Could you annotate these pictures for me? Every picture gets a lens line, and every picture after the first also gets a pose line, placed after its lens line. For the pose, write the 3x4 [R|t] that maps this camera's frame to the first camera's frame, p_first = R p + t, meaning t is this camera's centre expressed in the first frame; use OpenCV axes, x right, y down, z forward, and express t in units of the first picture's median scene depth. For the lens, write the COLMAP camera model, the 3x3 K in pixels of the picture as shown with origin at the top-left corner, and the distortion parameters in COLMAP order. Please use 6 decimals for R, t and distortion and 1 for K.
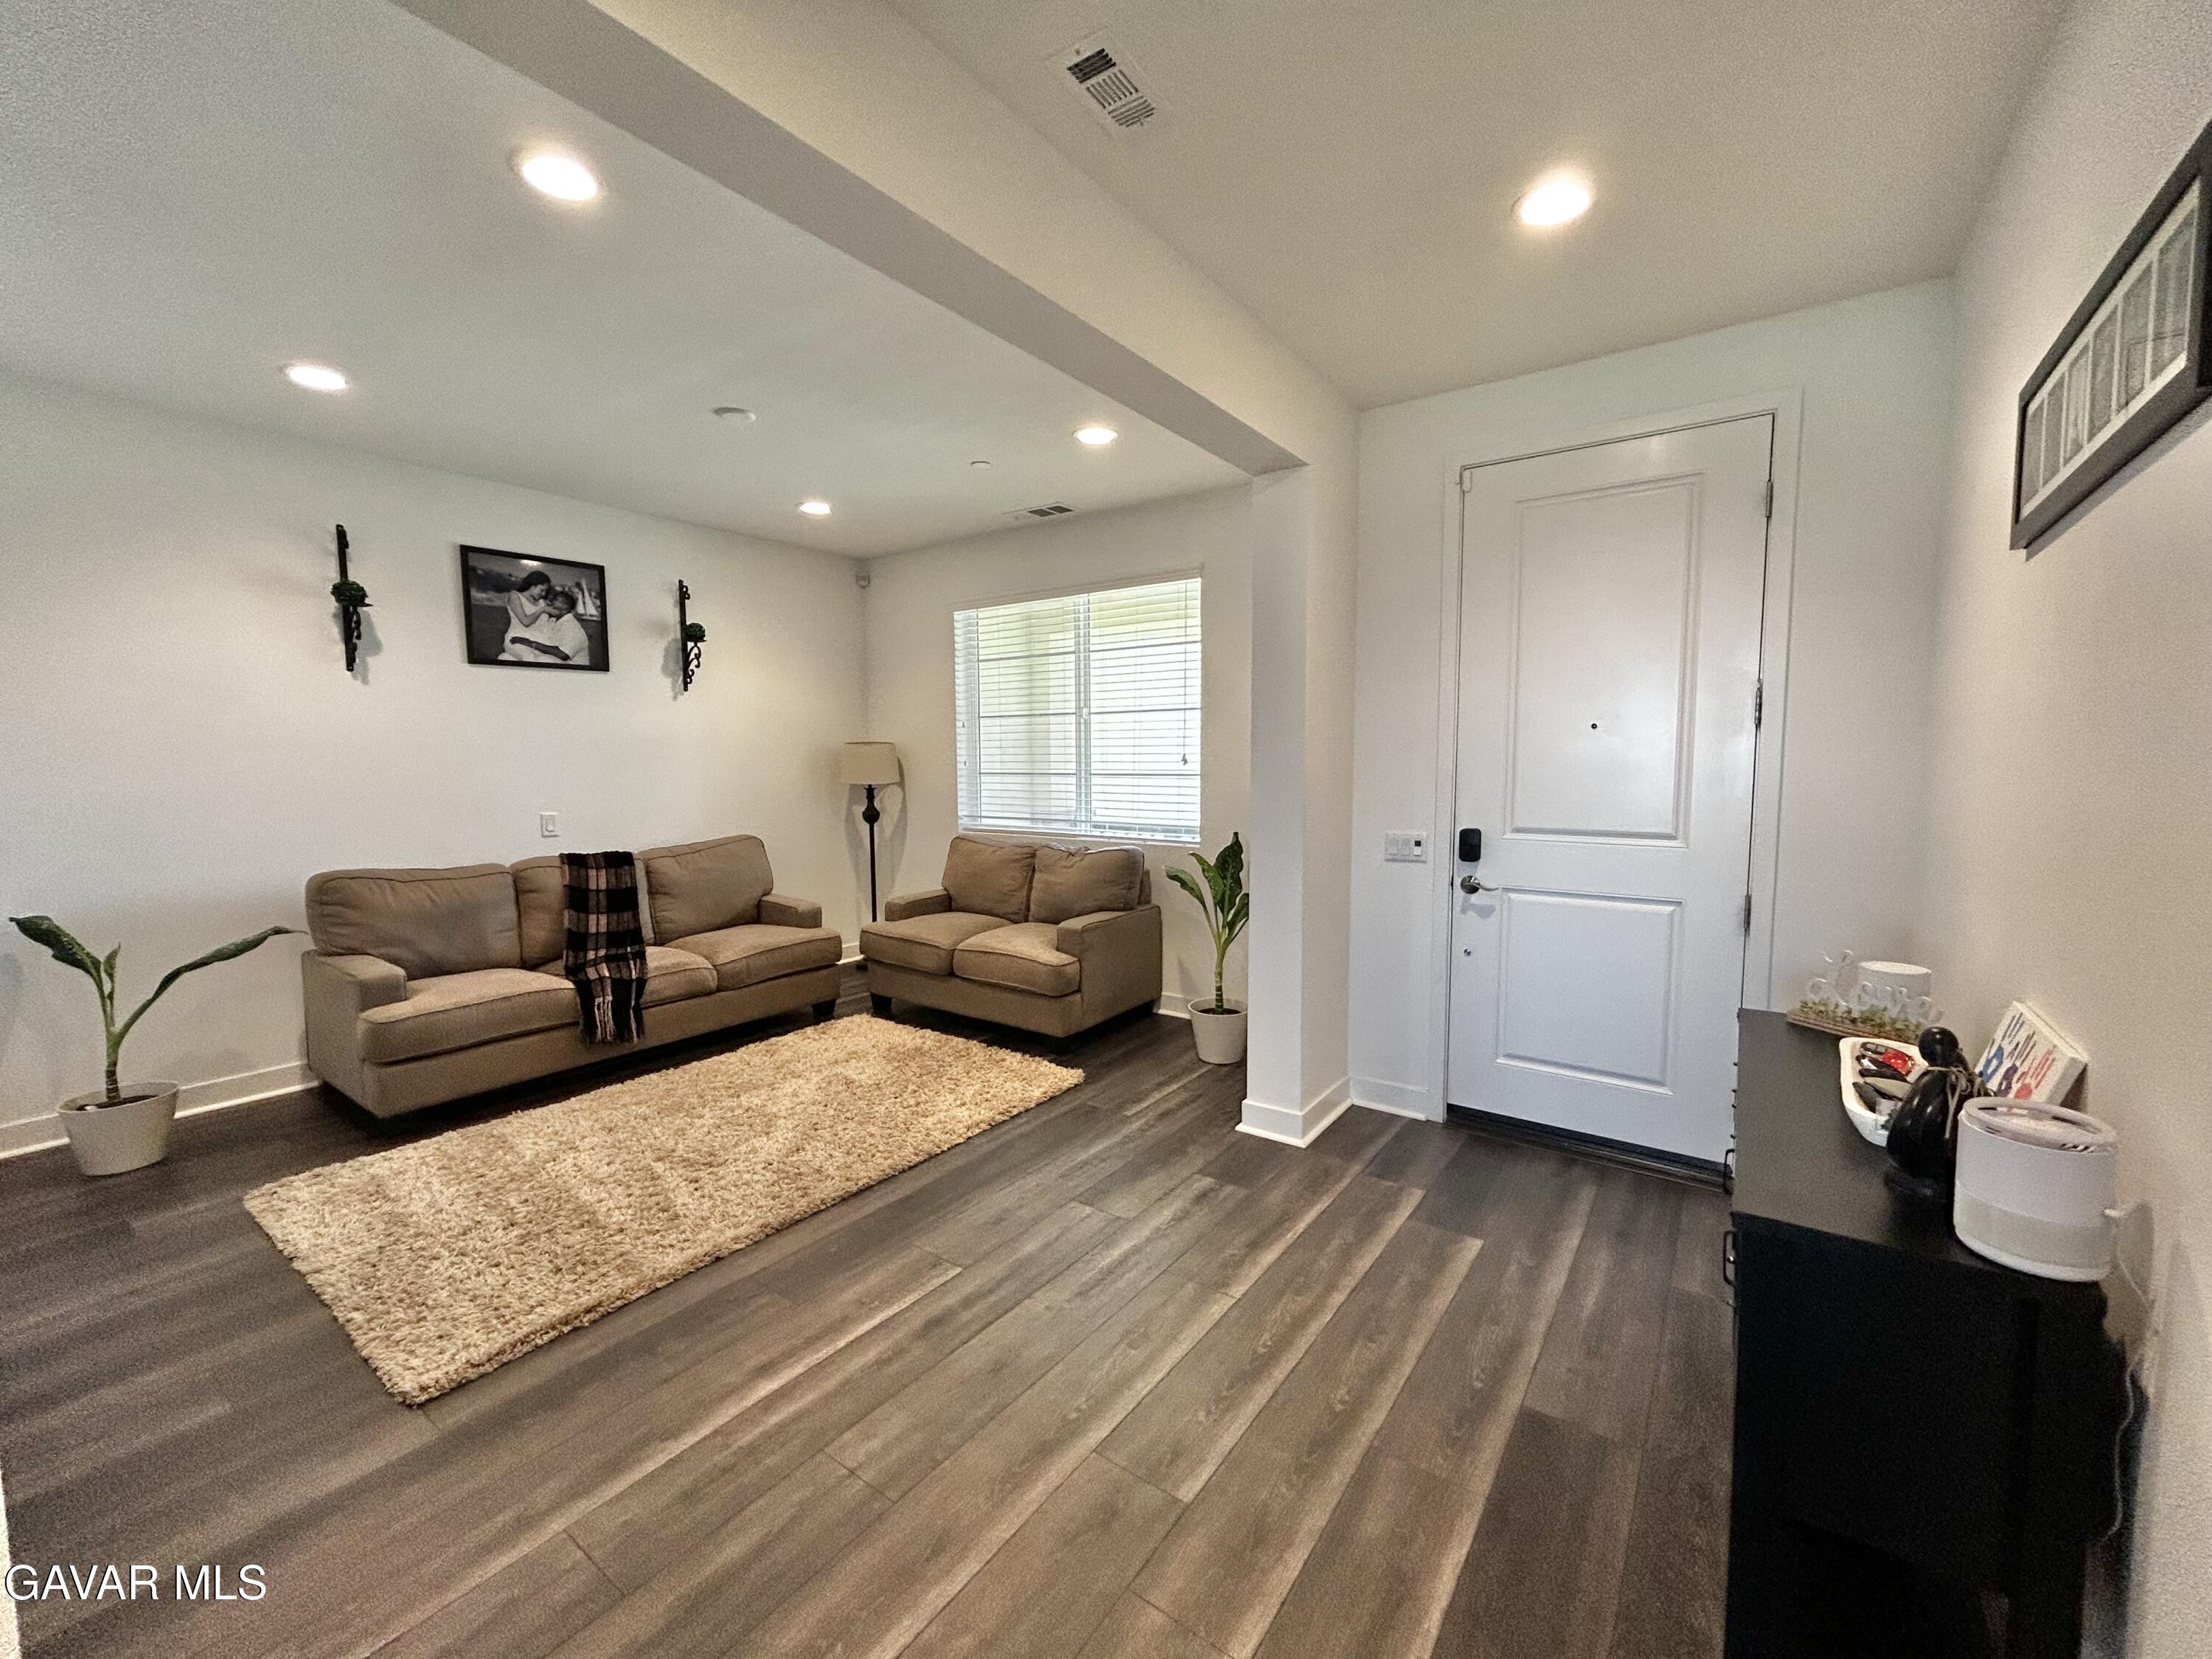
lens RADIAL K [[909.6, 0, 1091.7], [0, 909.6, 827.3], [0, 0, 1]] dist [-0.003289, 0.000074]
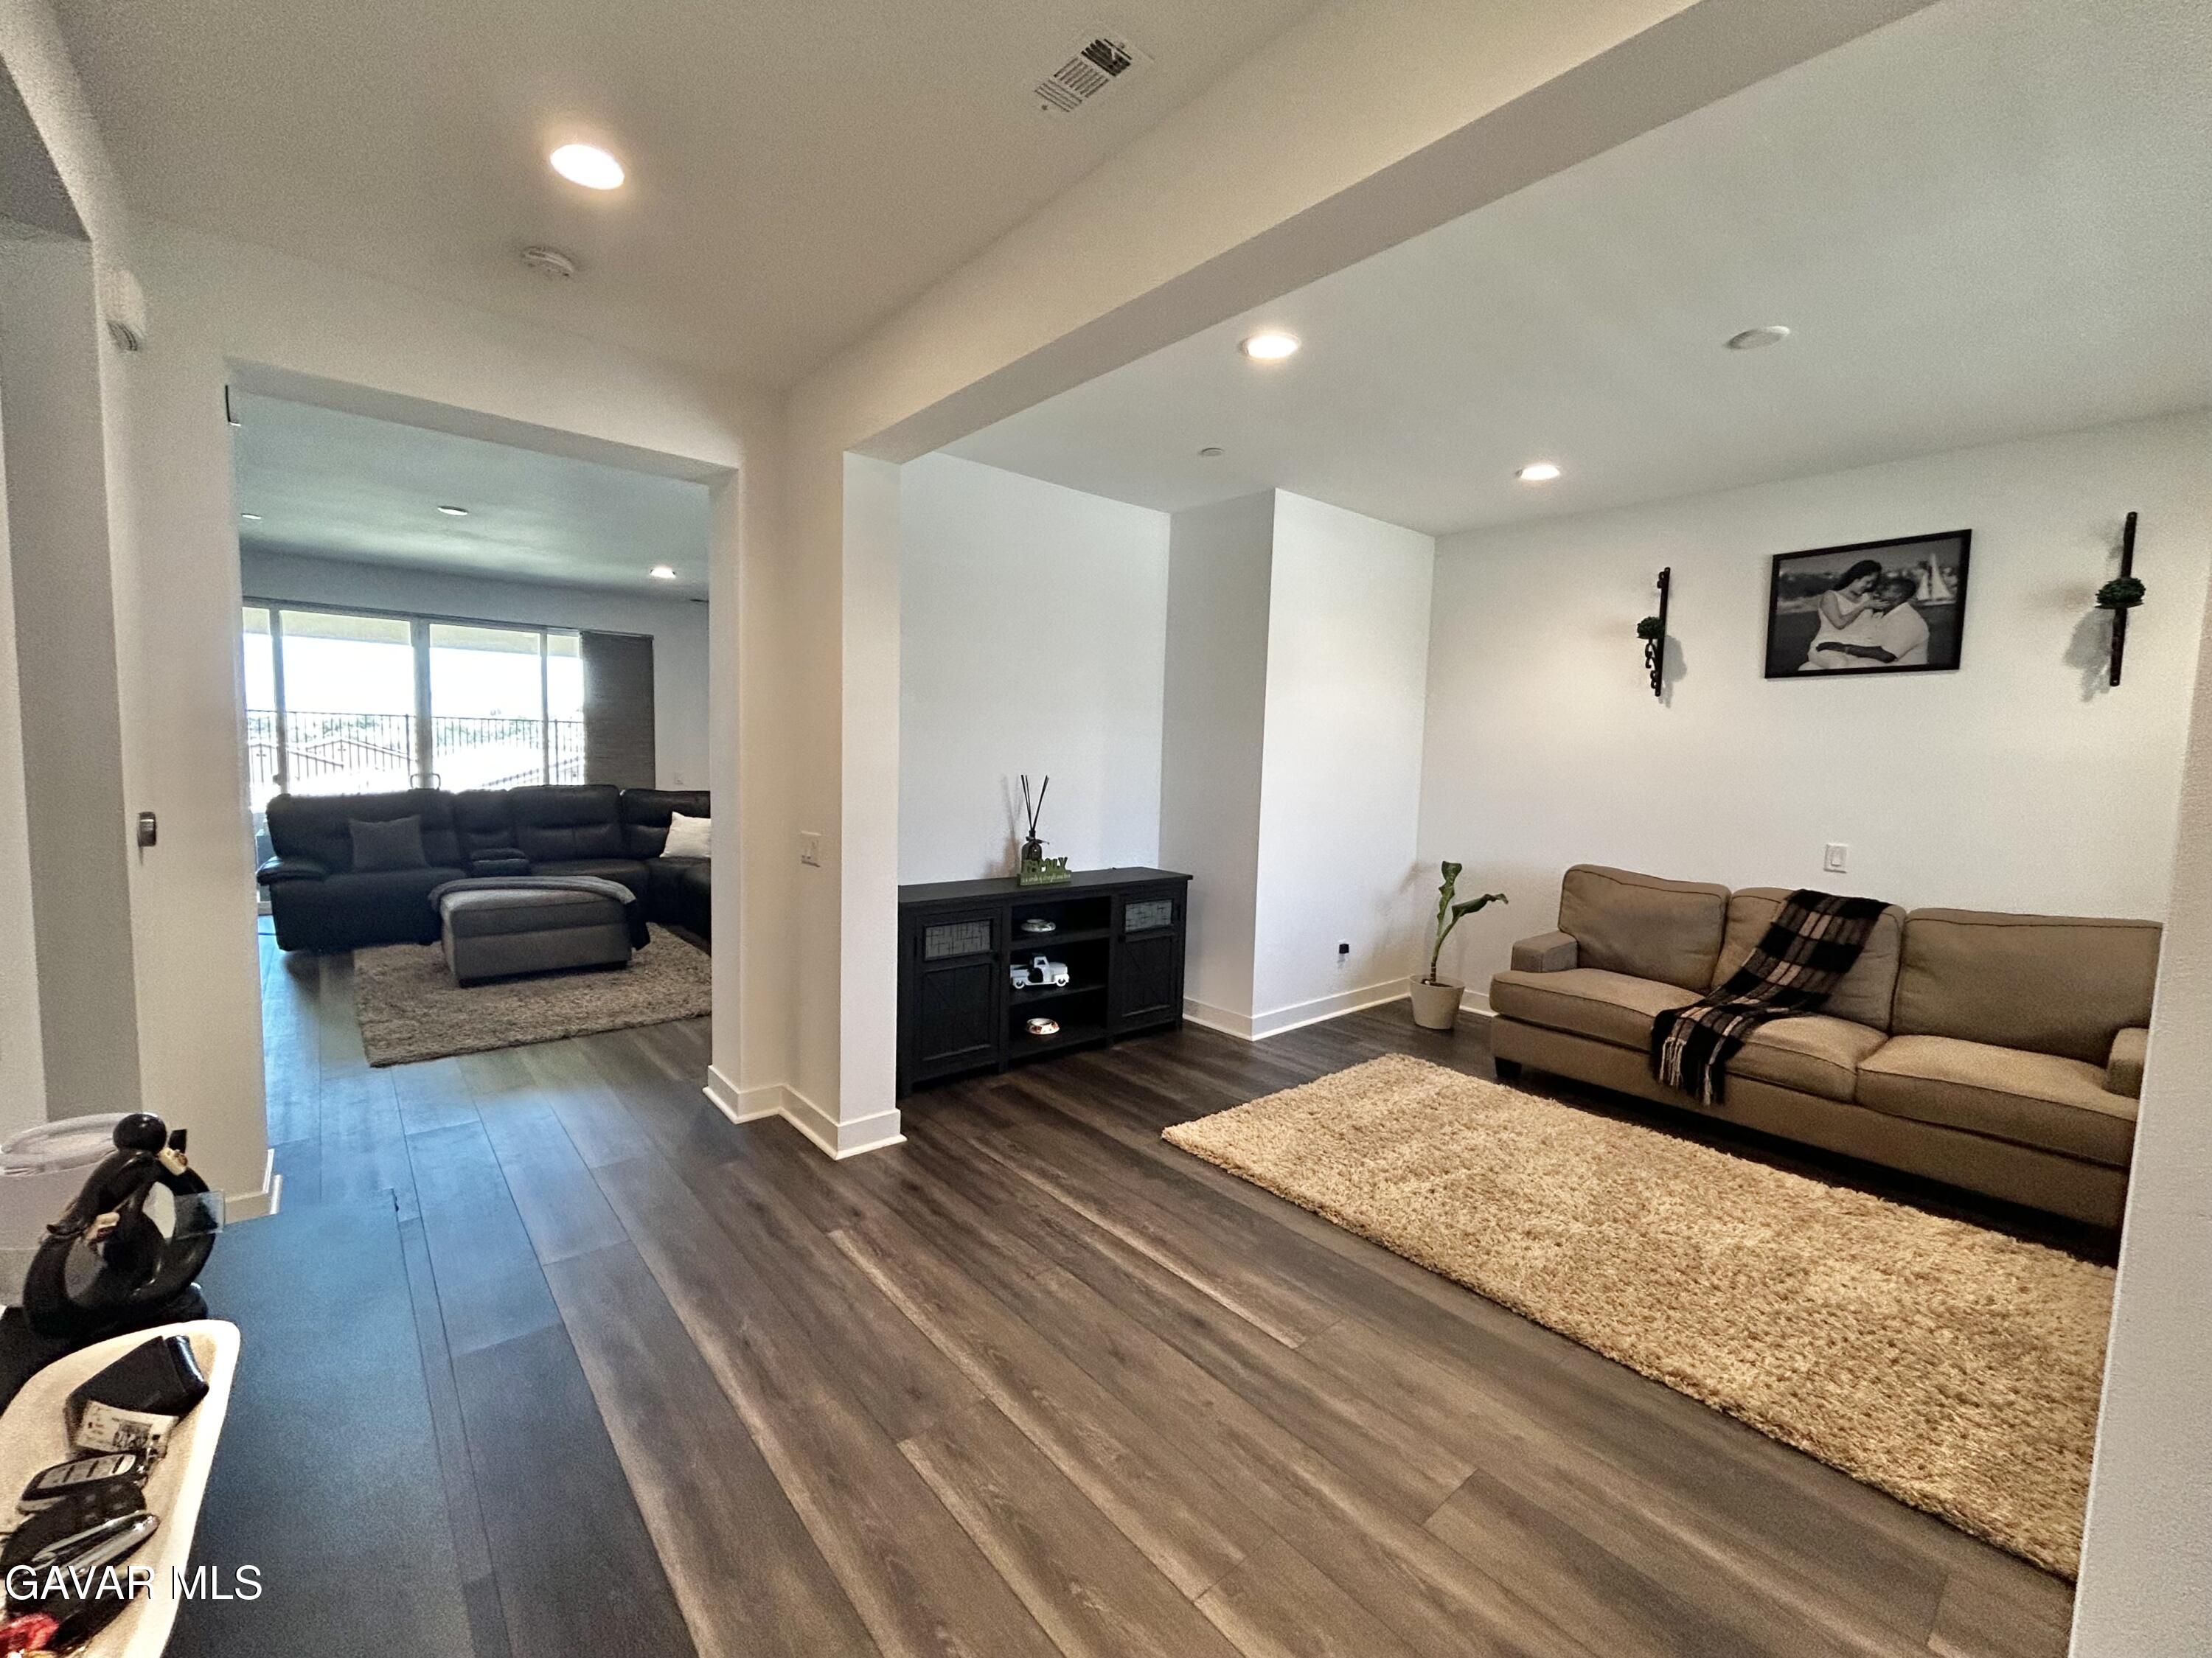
lens RADIAL K [[909.5, 0, 1099.4], [0, 909.5, 828.3], [0, 0, 1]] dist [-0.003289, 0.000074]
pose [[-0.233045, 0.081163, -0.969073, 0.448308], [-0.102073, 0.988965, 0.107376, -0.058476], [0.967094, 0.123940, -0.222189, 0.589209]]
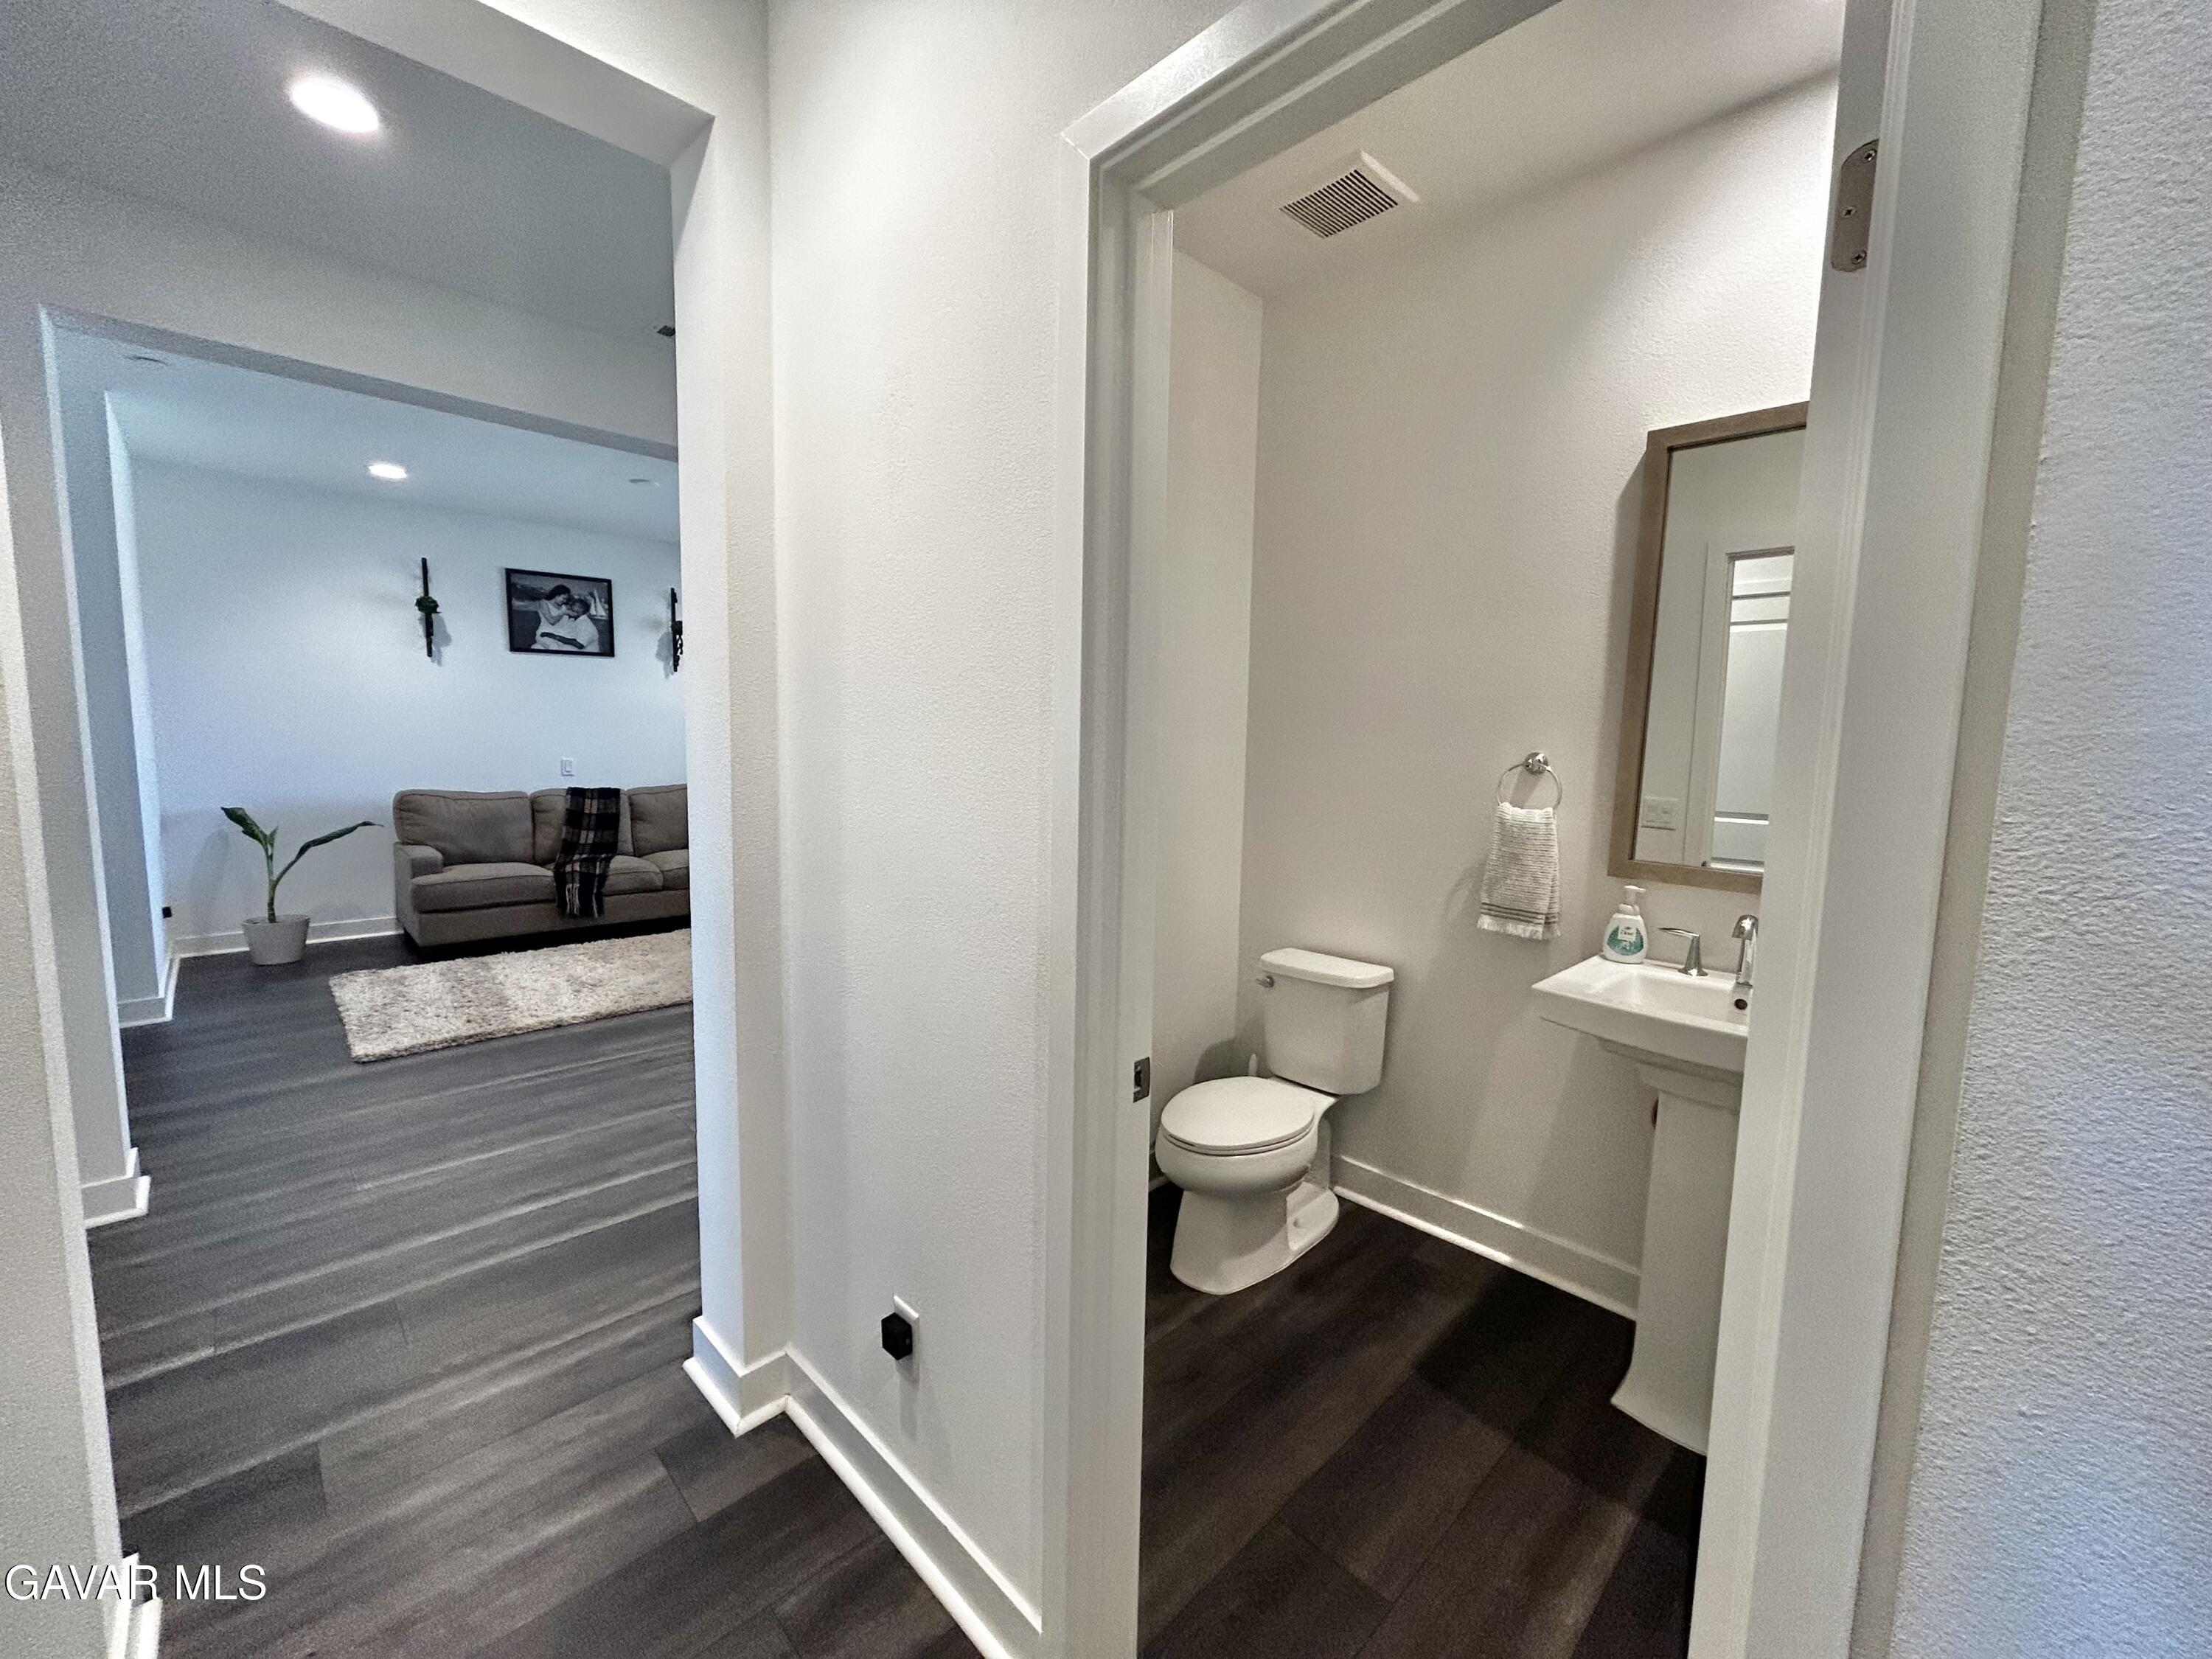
lens RADIAL K [[909.6, 0, 1085.2], [0, 909.6, 830.0], [0, 0, 1]] dist [-0.003289, 0.000074]
pose [[0.983785, 0.041595, -0.174463, 0.495305], [-0.037106, 0.998893, 0.028919, 0.027105], [0.175473, -0.021977, 0.984239, -0.270714]]
